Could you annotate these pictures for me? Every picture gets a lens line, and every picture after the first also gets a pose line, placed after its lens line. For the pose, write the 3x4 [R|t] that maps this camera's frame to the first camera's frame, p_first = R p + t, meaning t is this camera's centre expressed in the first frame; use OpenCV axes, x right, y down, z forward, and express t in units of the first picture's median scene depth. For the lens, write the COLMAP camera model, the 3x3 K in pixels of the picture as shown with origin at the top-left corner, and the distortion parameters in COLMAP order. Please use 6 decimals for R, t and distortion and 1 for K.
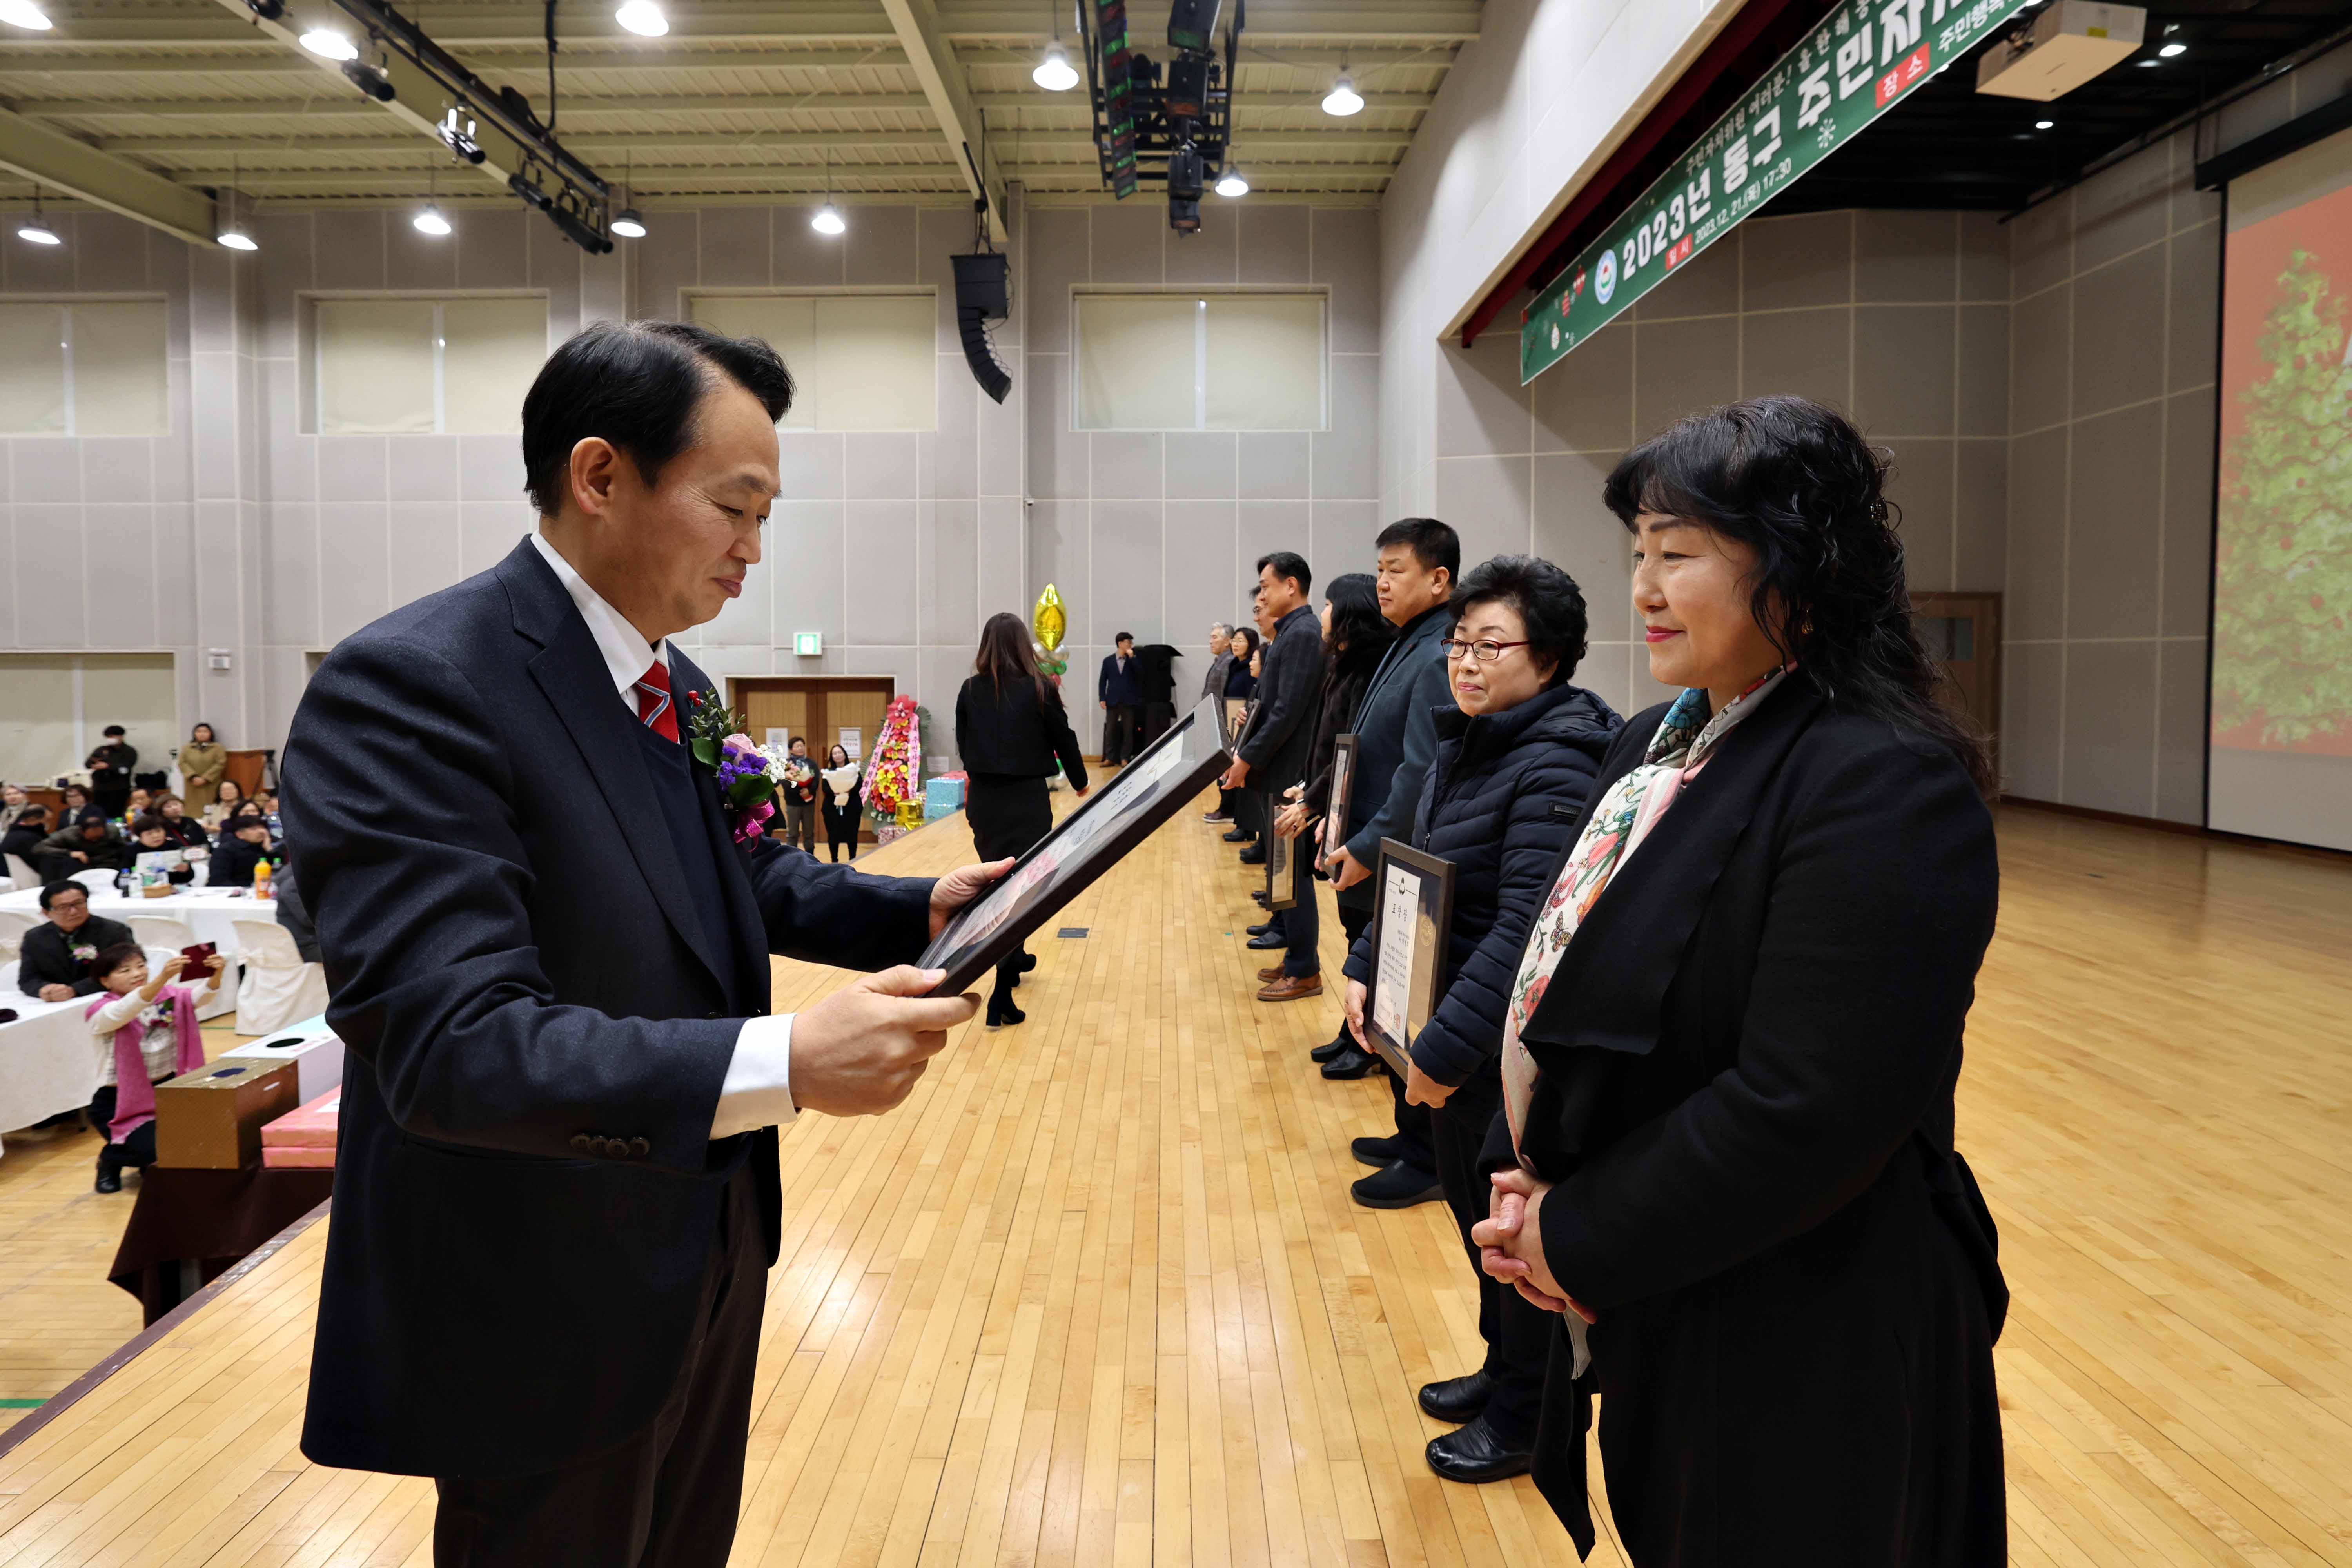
lens RADIAL K [[1161.0, 0, 1176.4], [0, 1161.0, 694.5], [0, 0, 1]] dist [-0.021370, 0.006615]
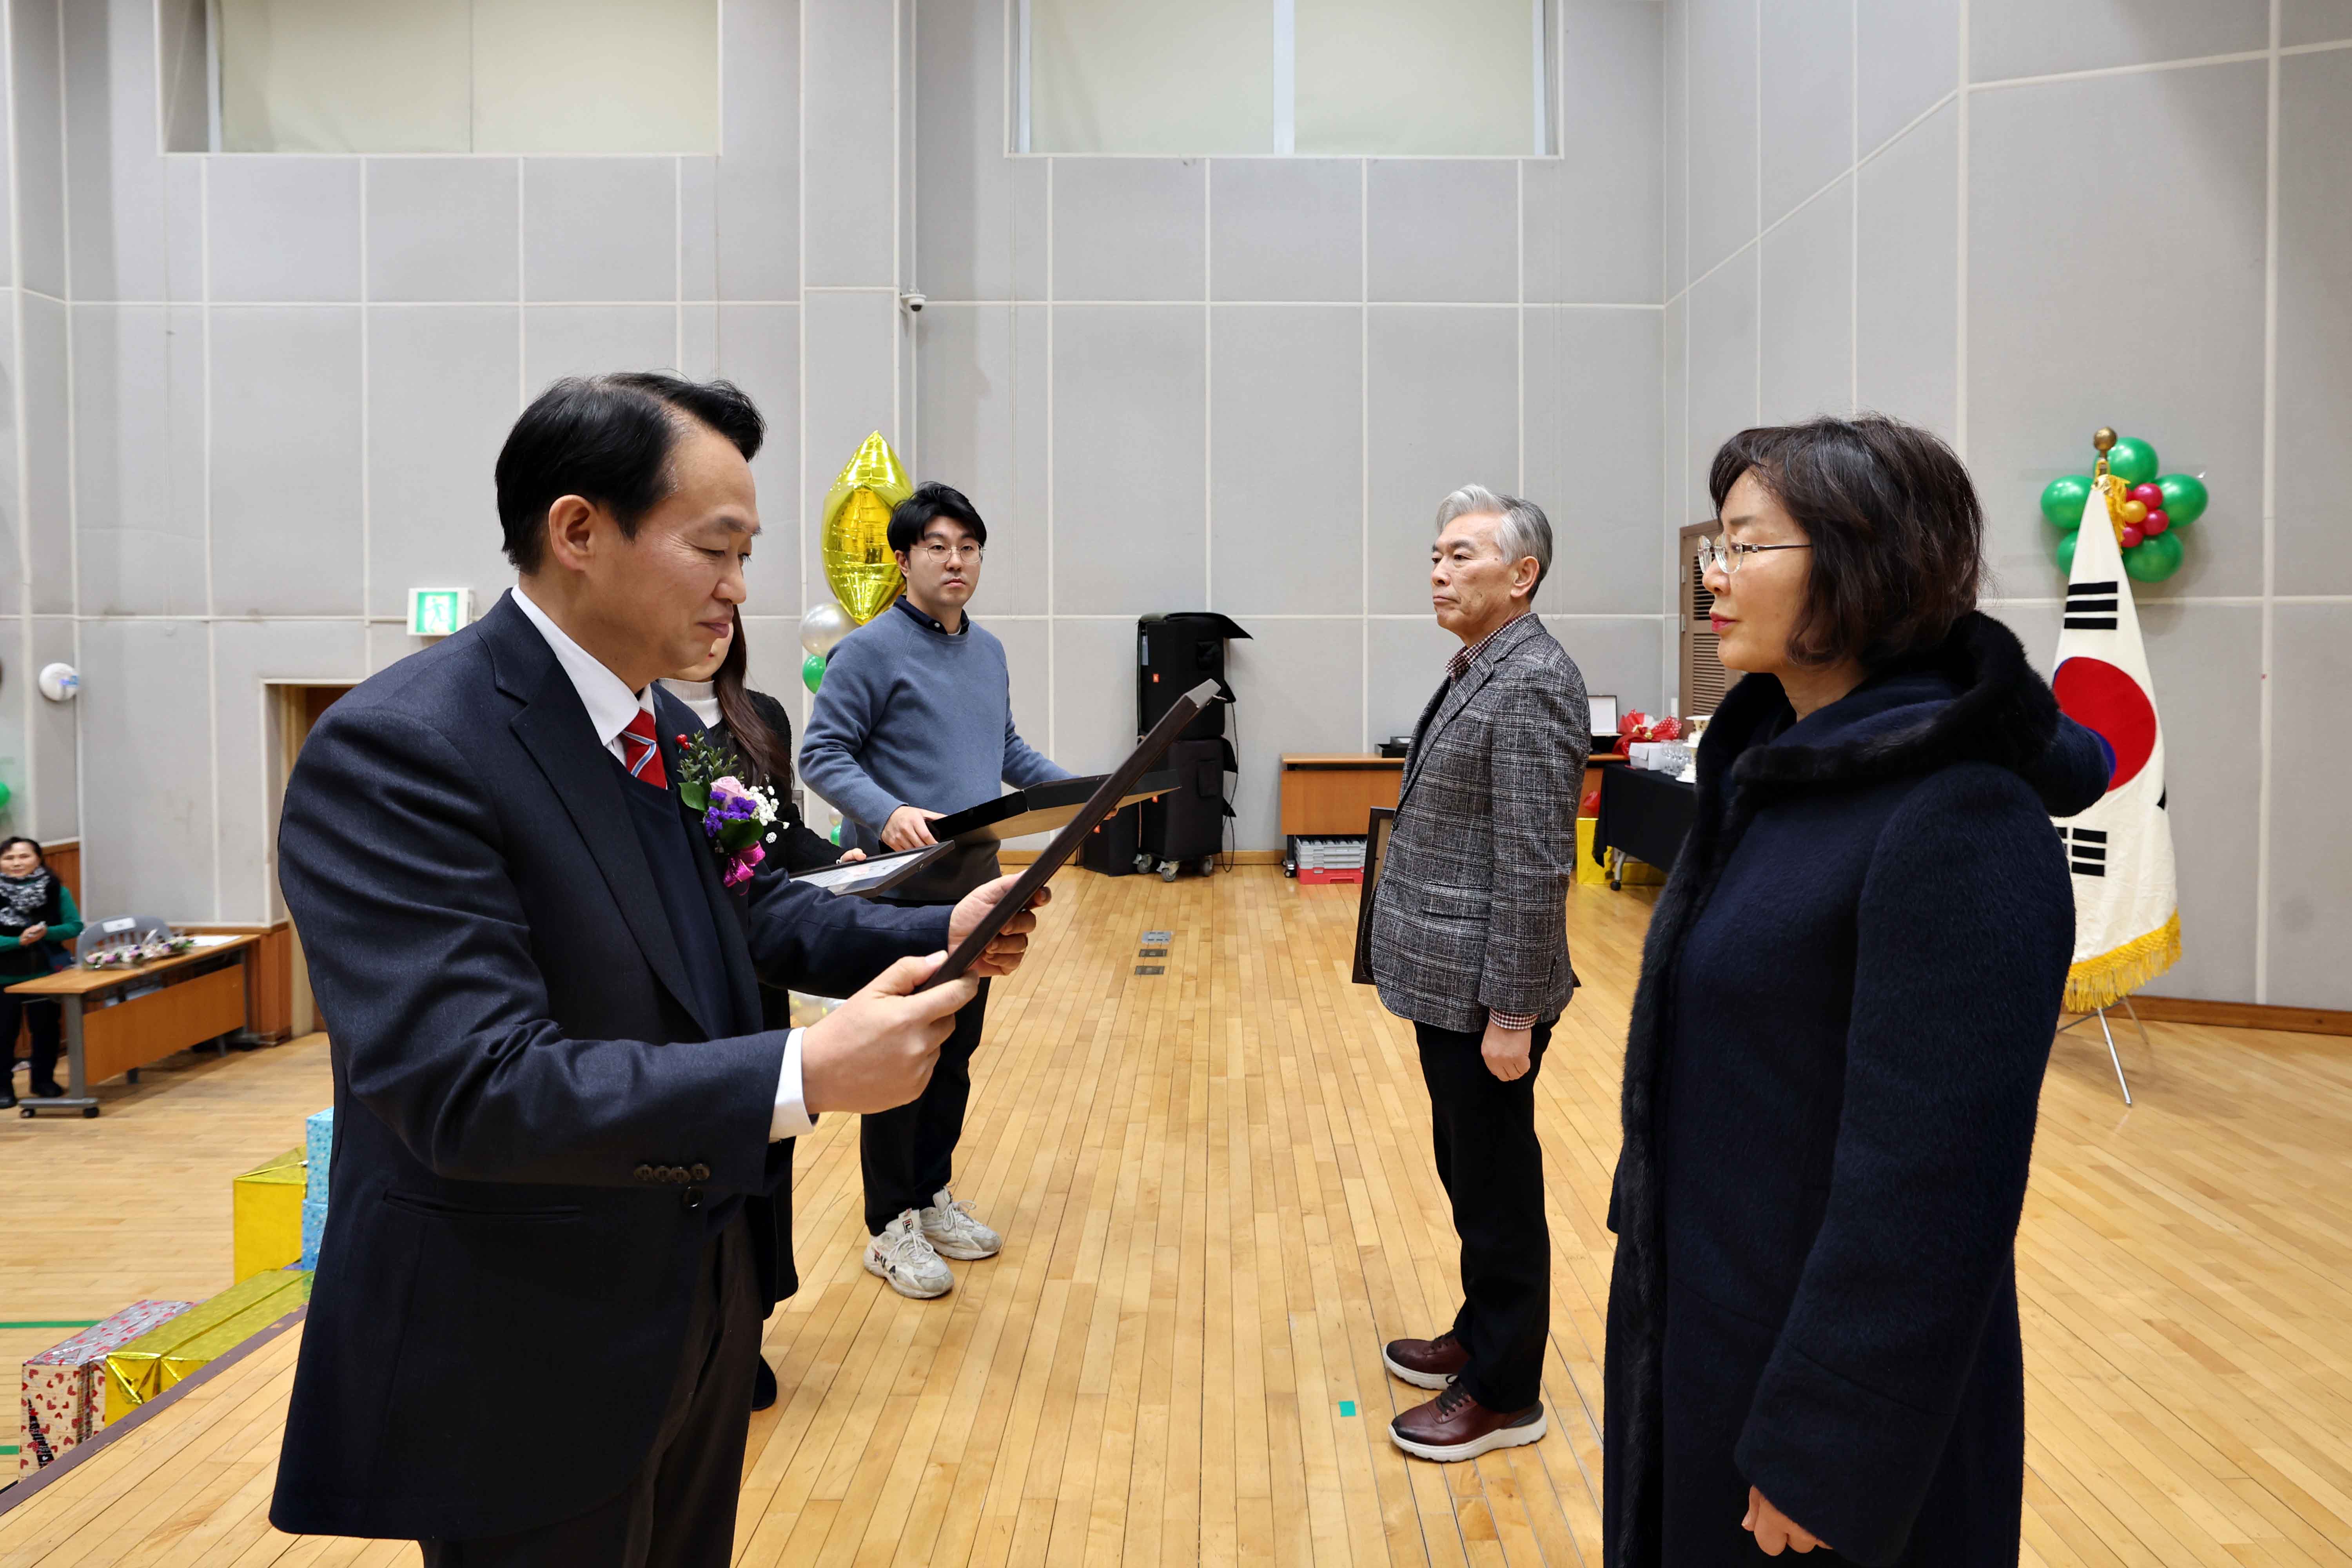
lens RADIAL K [[1190.2, 0, 1234.9], [0, 1190.2, 658.7], [0, 0, 1]] dist [-0.026074, 0.012503]
pose [[0.999971, -0.002515, 0.007134, -0.004786], [0.002574, 0.999963, -0.008177, -0.023610], [-0.007114, 0.008195, 0.999941, 0.619811]]
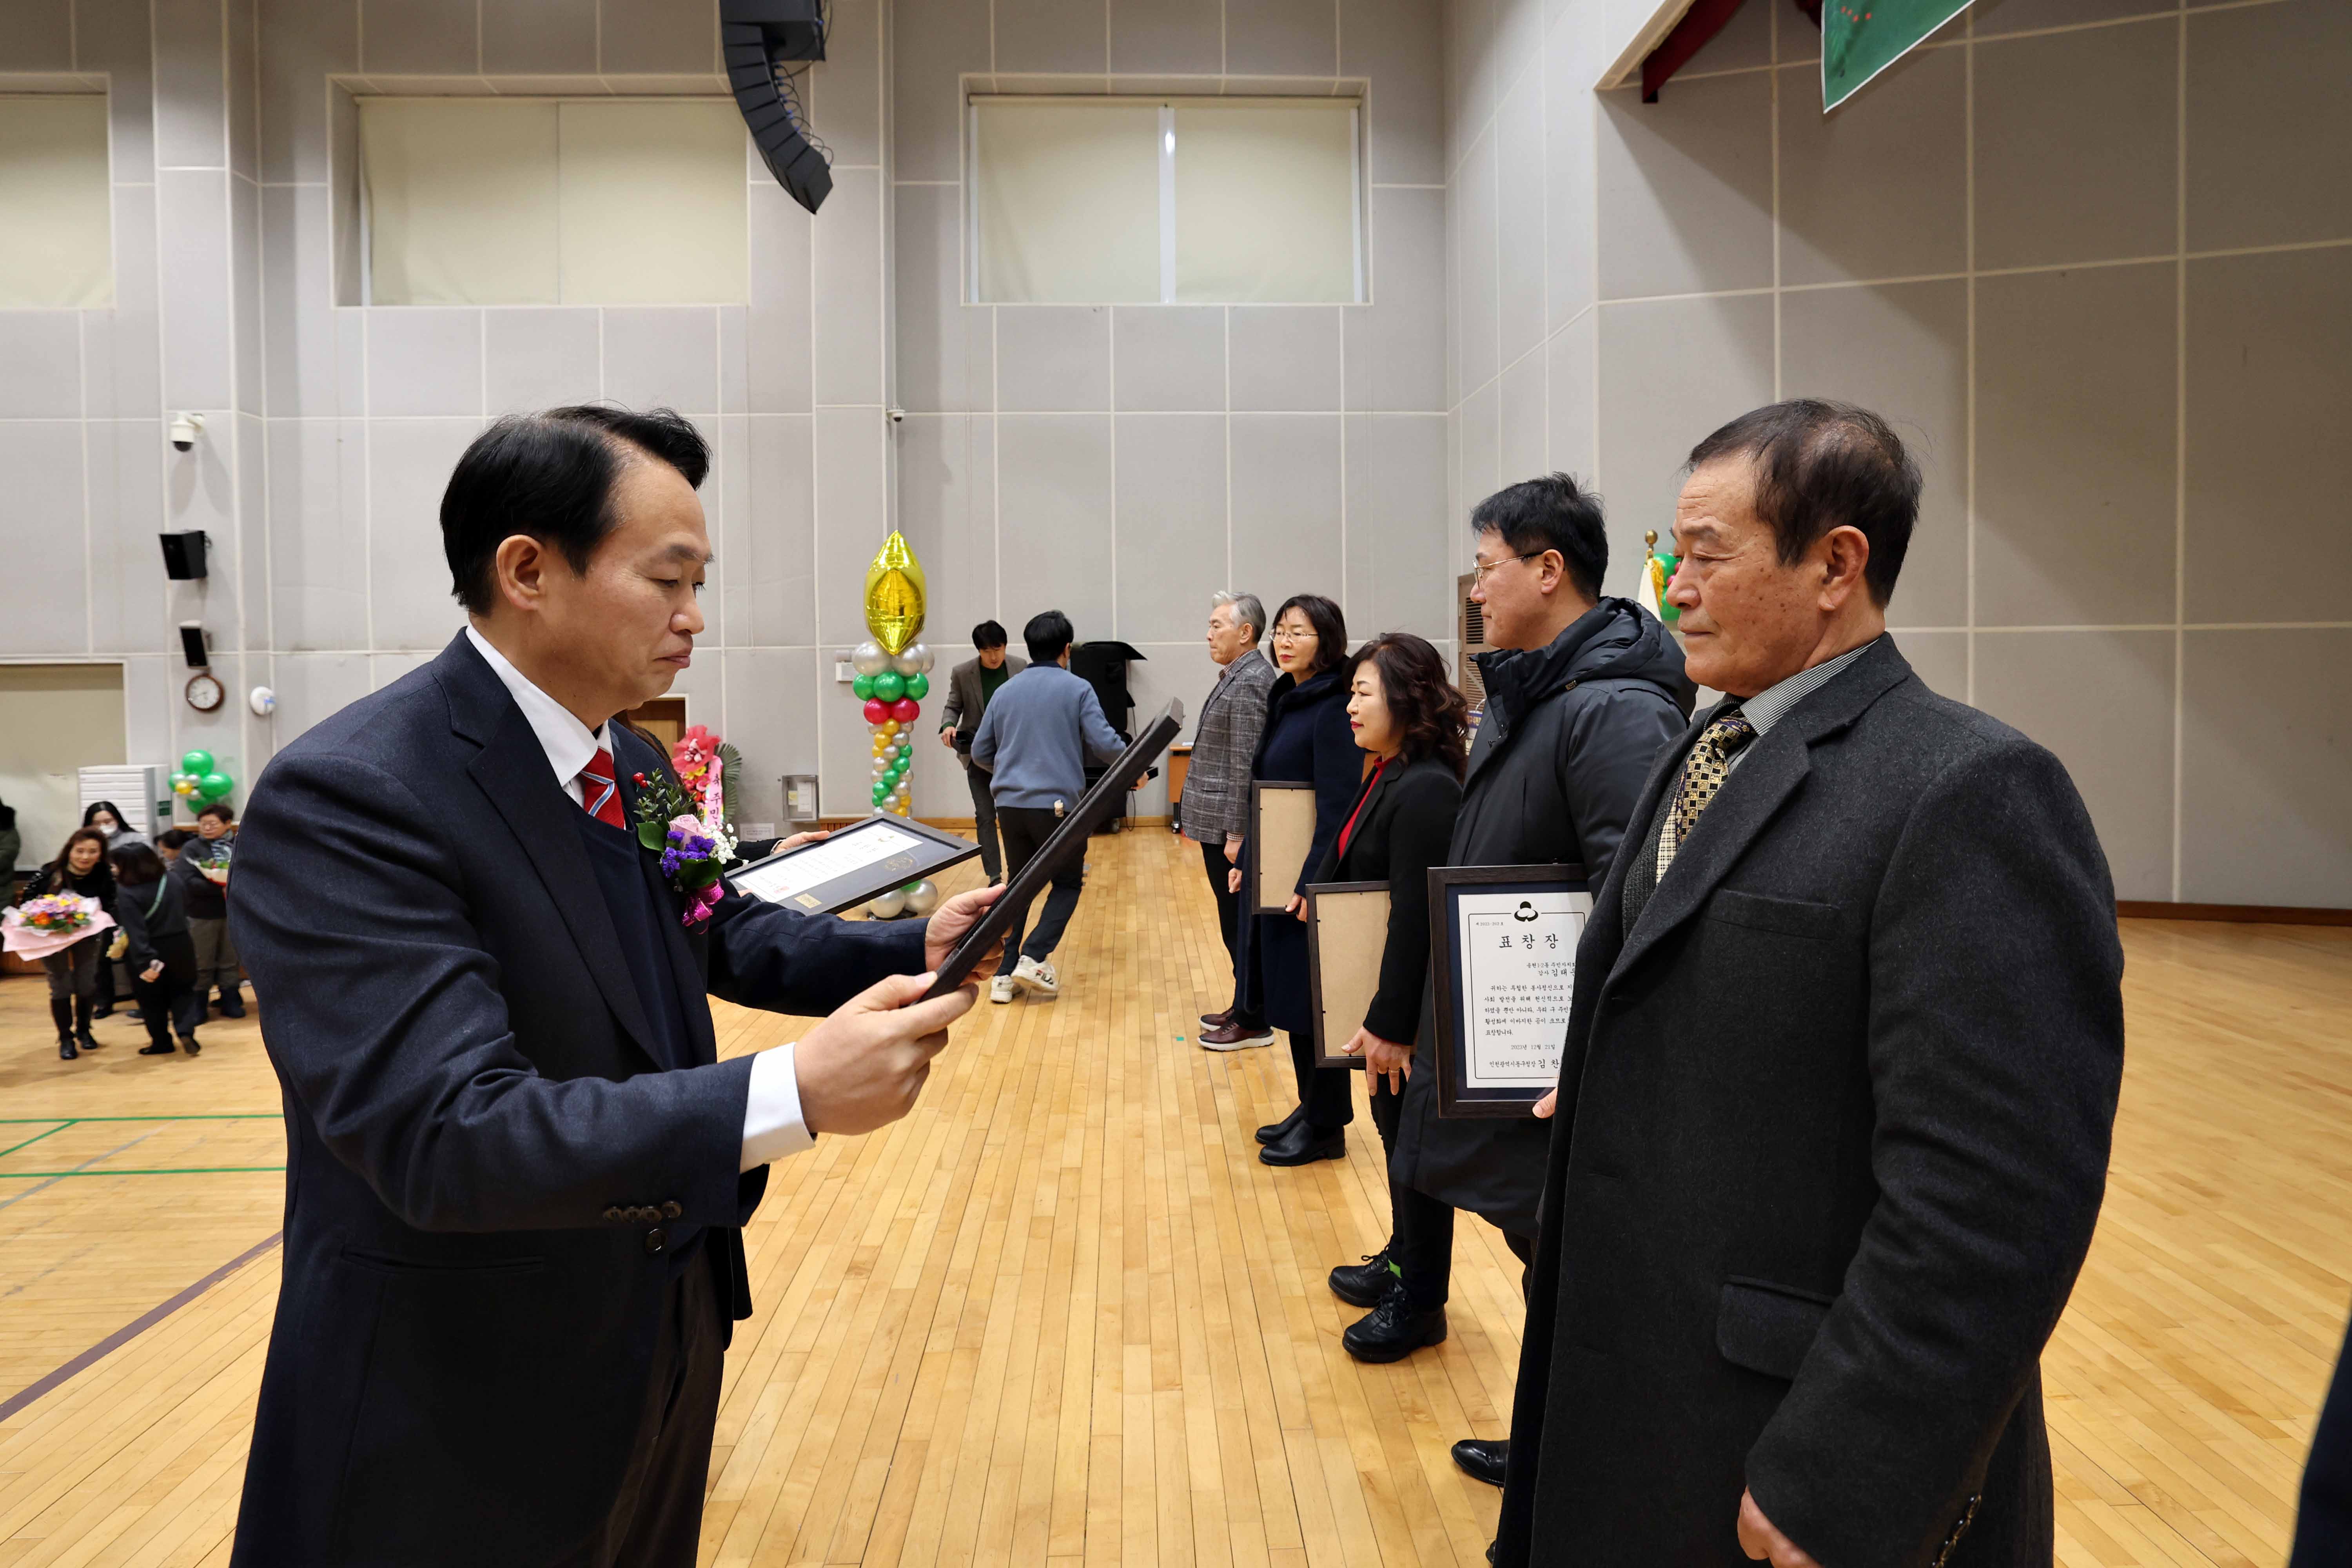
lens RADIAL K [[1122.6, 0, 1179.8], [0, 1122.6, 682.7], [0, 0, 1]] dist [-0.033914, 0.011276]
pose [[0.999218, -0.012023, 0.037674, 0.001204], [0.012148, 0.999921, -0.003099, -0.020648], [-0.037634, 0.003554, 0.999285, 0.456660]]
